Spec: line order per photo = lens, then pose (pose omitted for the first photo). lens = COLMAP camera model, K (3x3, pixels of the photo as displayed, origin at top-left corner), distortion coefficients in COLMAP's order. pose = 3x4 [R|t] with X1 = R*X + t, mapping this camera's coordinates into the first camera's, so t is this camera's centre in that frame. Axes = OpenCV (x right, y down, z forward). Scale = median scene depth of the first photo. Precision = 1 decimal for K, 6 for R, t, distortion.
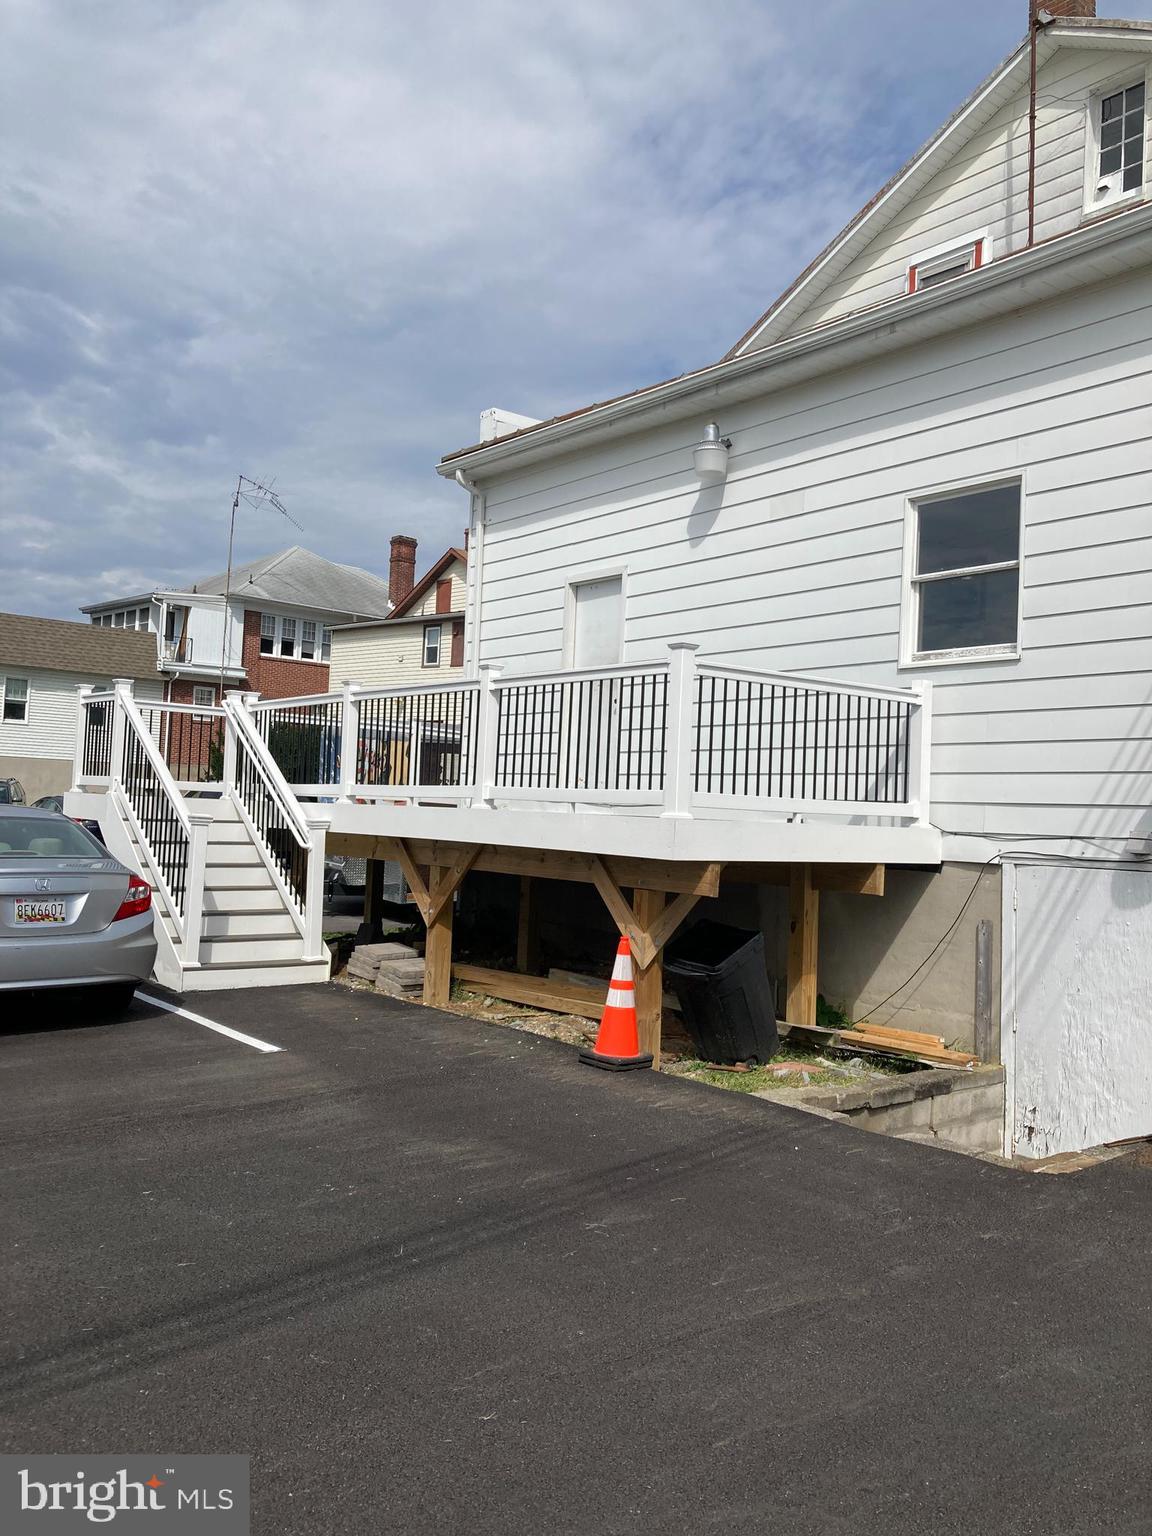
lens RADIAL K [[1244.9, 0, 576.0], [0, 1244.9, 768.0], [0, 0, 1]] dist [-0.009520, -0.012227]
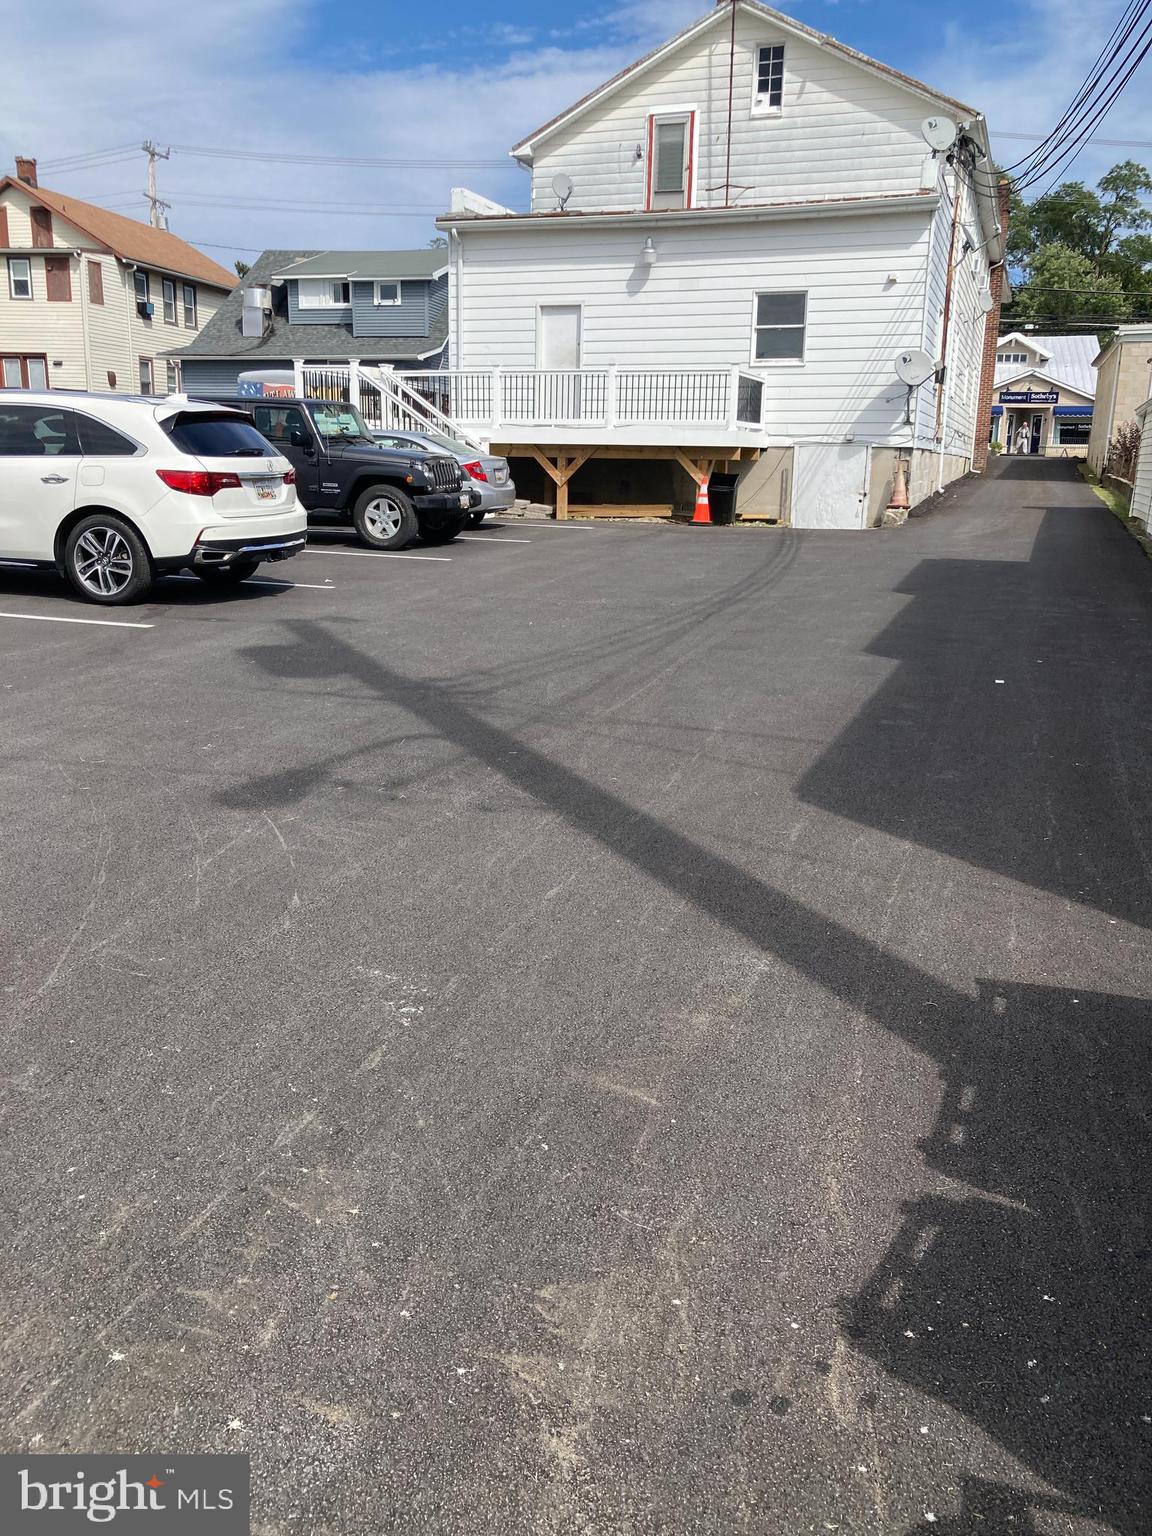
lens RADIAL K [[1263.8, 0, 576.0], [0, 1263.8, 768.0], [0, 0, 1]] dist [0.059259, -0.006187]
pose [[0.816949, -0.163440, 0.553066, -1.537346], [-0.000824, 0.958670, 0.284521, -0.034086], [-0.576710, -0.232895, 0.783049, -0.952460]]
